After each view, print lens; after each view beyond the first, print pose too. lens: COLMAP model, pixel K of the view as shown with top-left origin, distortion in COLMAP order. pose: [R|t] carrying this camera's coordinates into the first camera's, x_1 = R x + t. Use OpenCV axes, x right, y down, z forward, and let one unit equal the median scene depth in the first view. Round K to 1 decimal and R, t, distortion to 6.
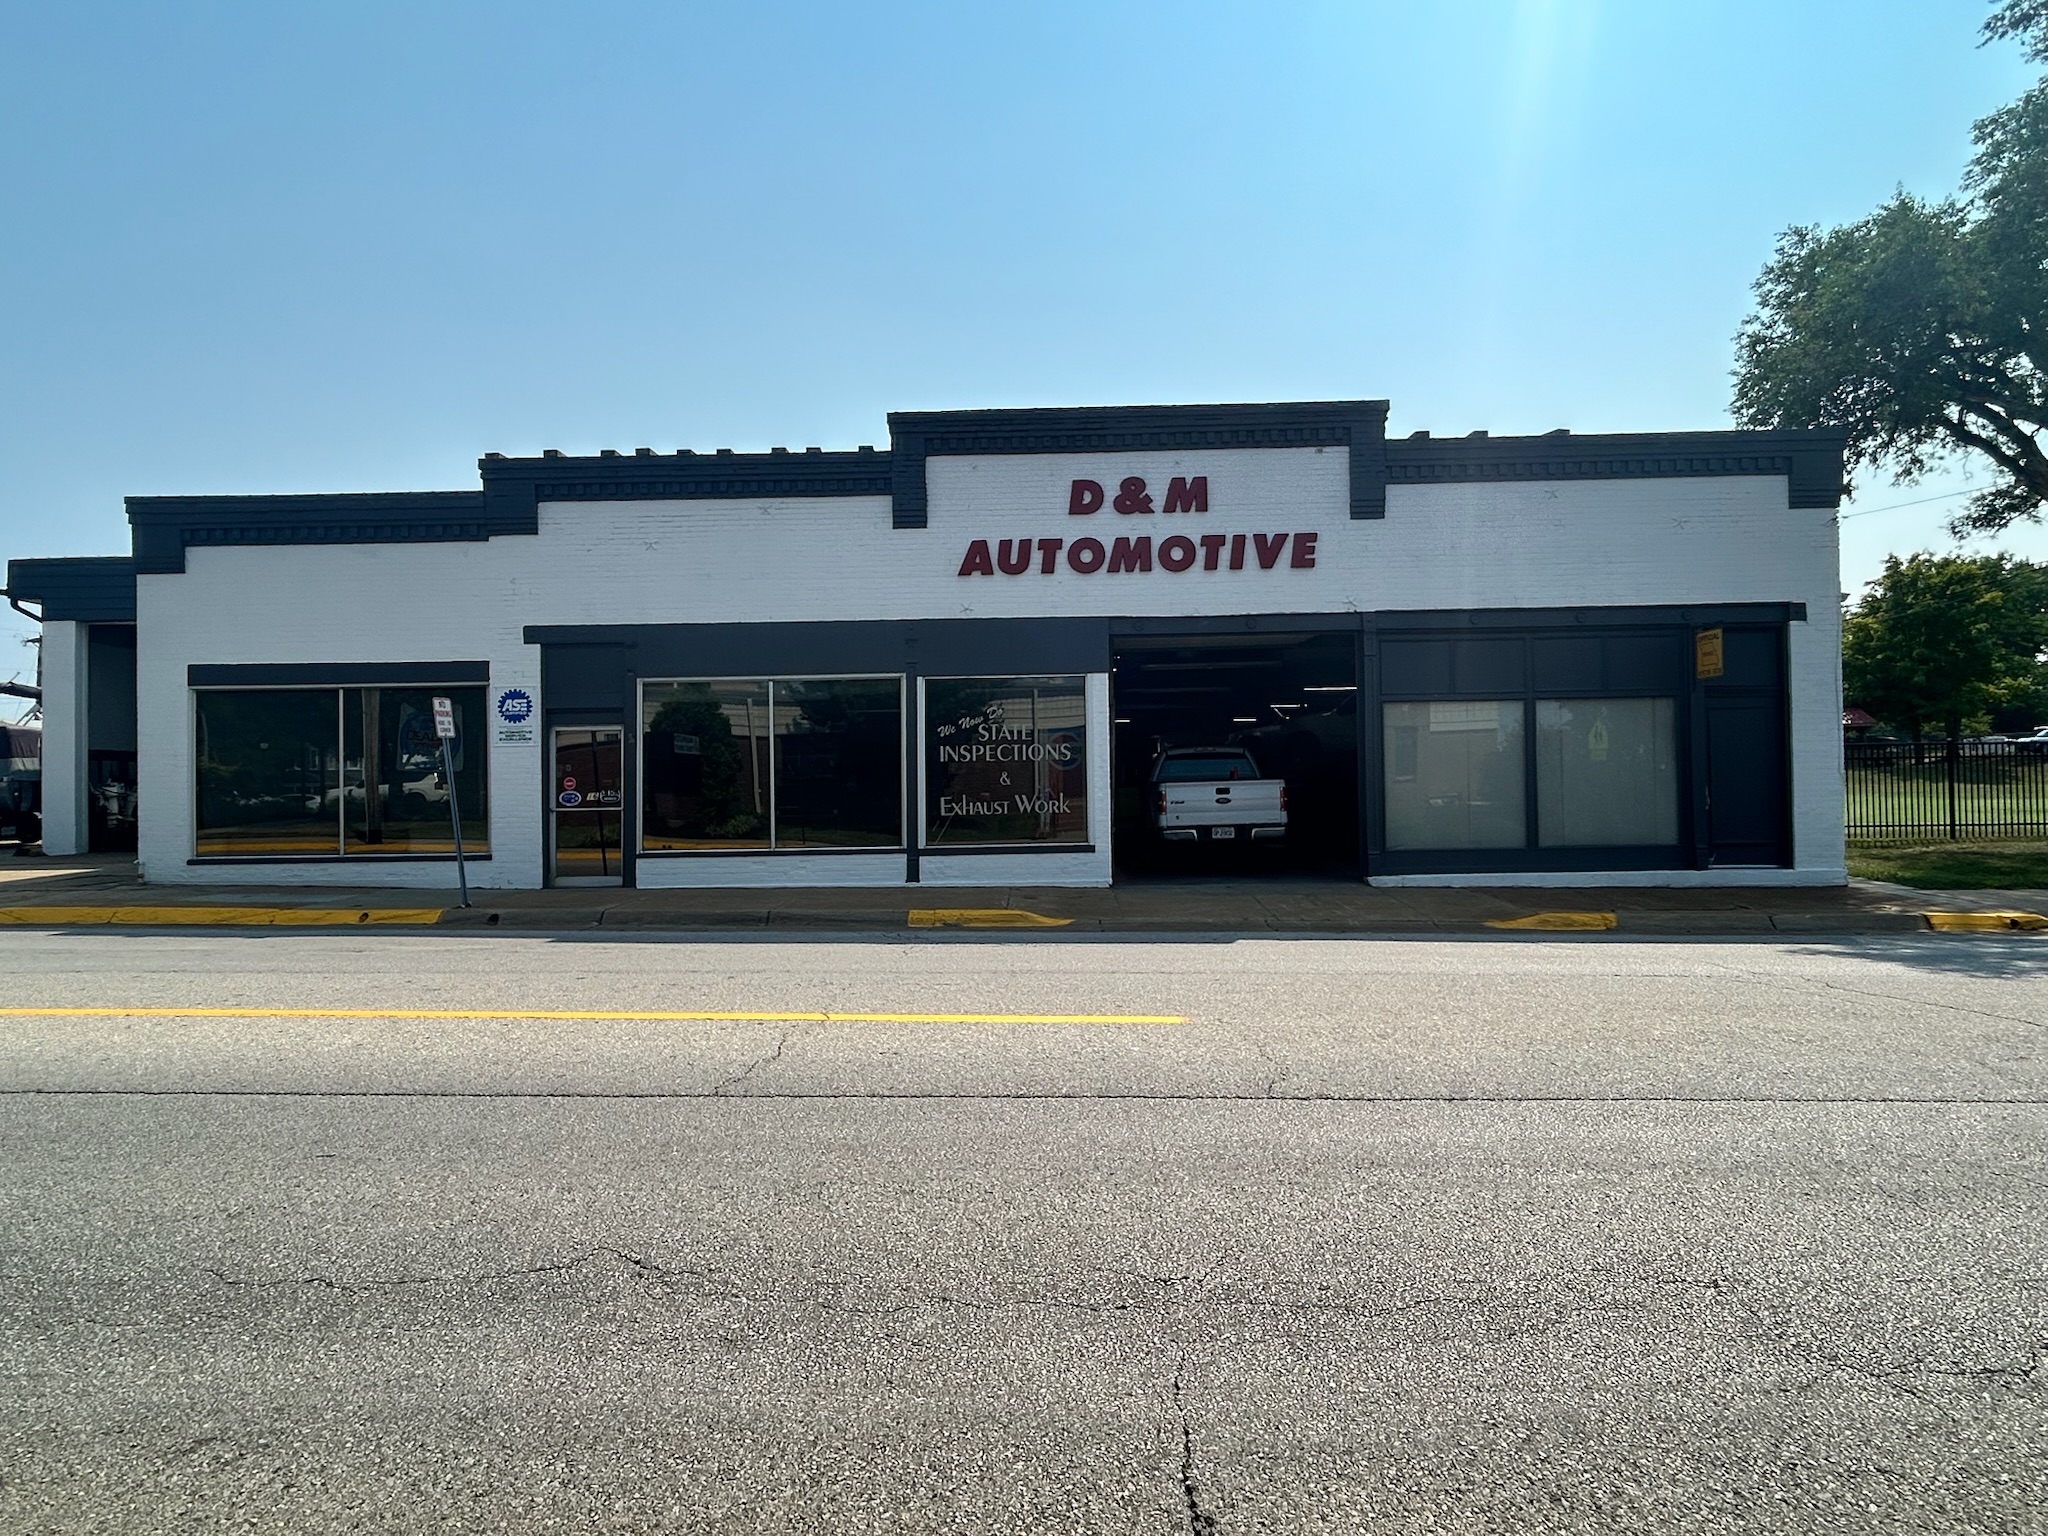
lens RADIAL K [[1141.3, 0, 1033.9], [0, 1141.3, 770.0], [0, 0, 1]] dist [-0.013384, 0.011524]
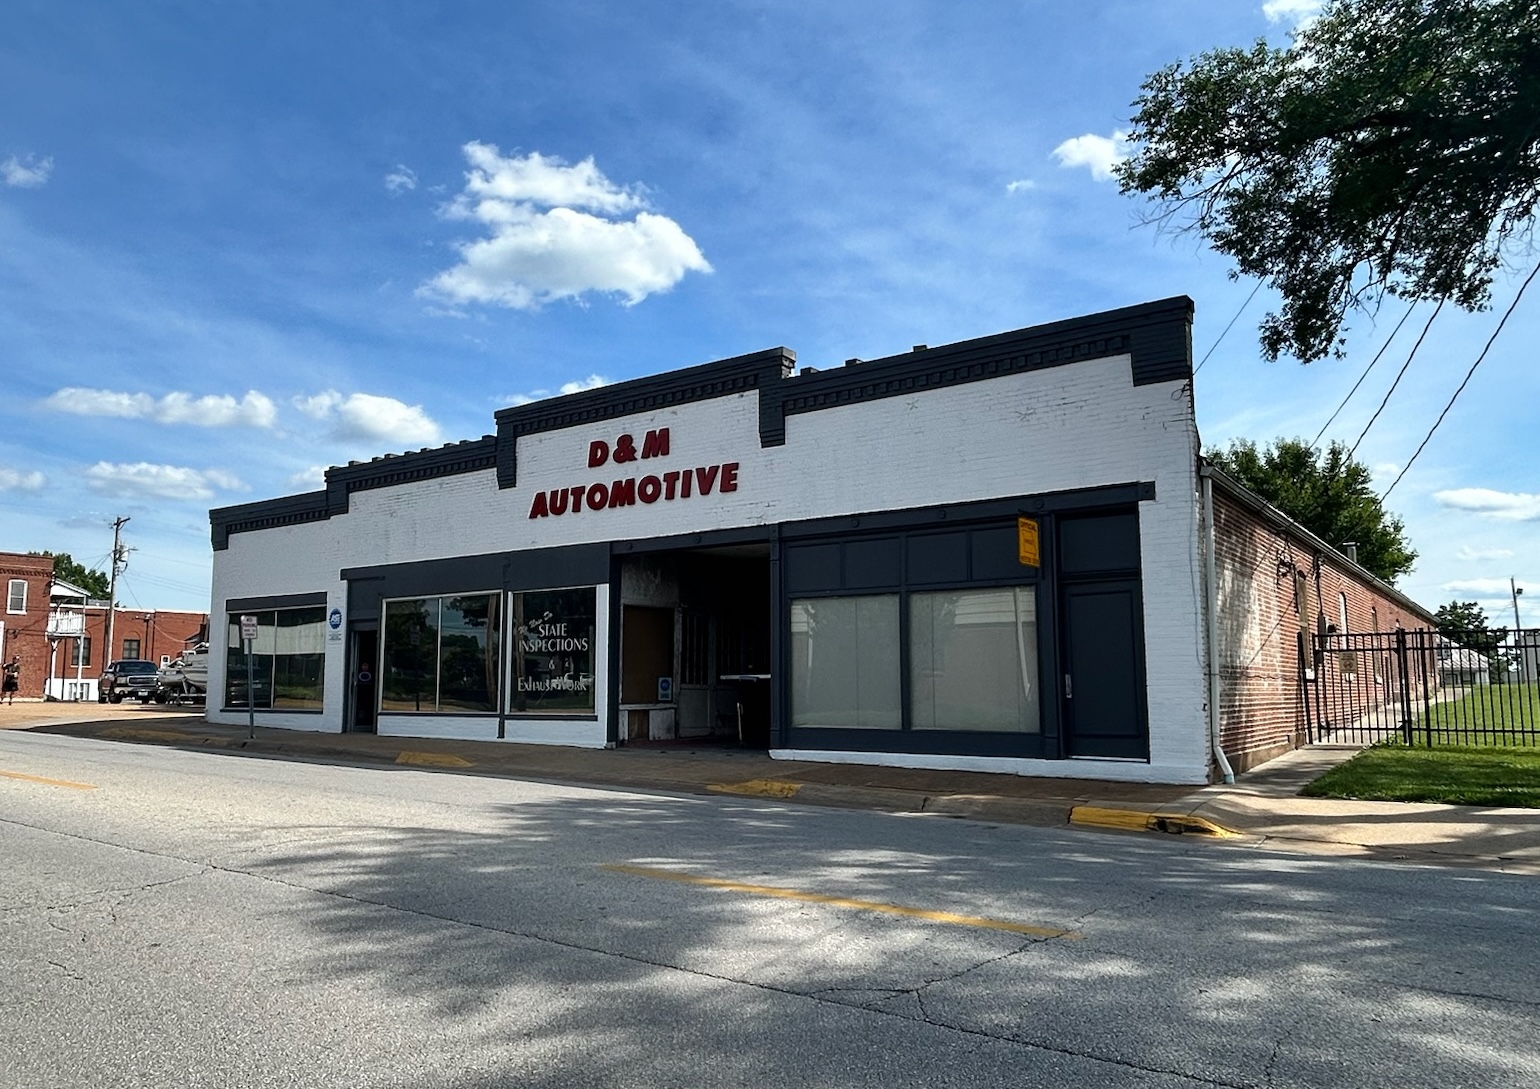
lens RADIAL K [[1127.9, 0, 723.4], [0, 1127.9, 565.5], [0, 0, 1]] dist [0.003814, 0.013472]
pose [[0.805647, -0.049038, -0.590363, 0.939995], [-0.004284, 0.996060, -0.088583, 0.008460], [0.592381, 0.073896, 0.802262, 0.033938]]
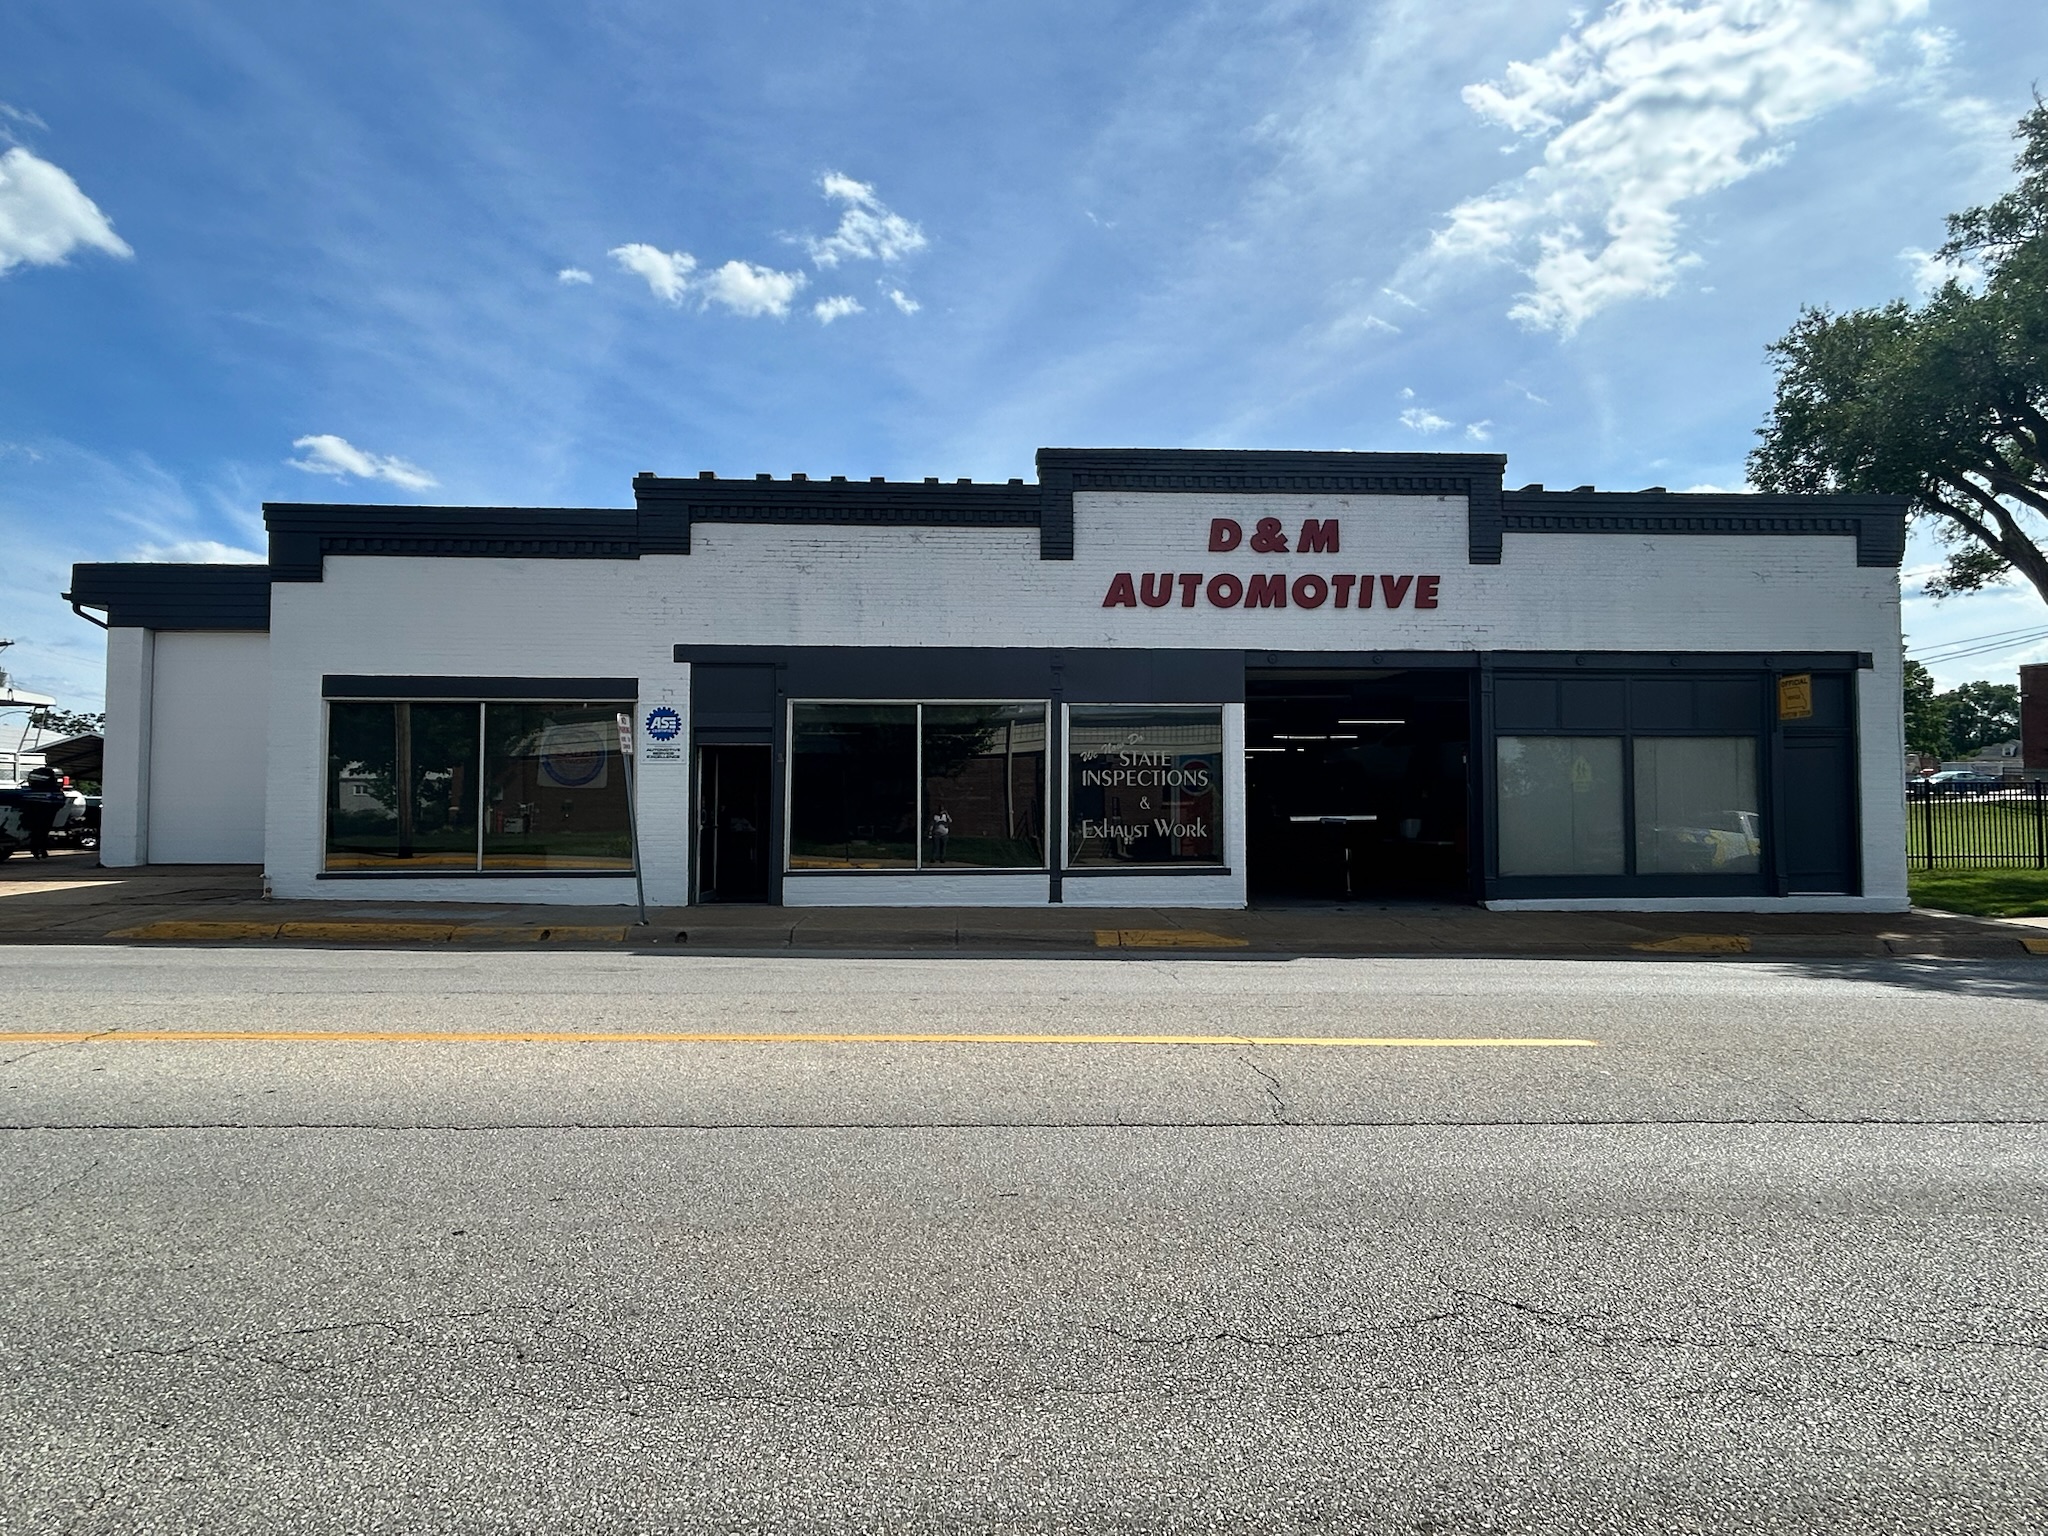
lens RADIAL K [[1084.0, 0, 1018.1], [0, 1084.0, 768.1], [0, 0, 1]] dist [-0.006258, -0.000635]
pose [[0.997360, 0.016882, 0.070632, -0.210452], [-0.015247, 0.999605, -0.023621, 0.000873], [-0.071003, 0.022481, 0.997223, 0.026279]]
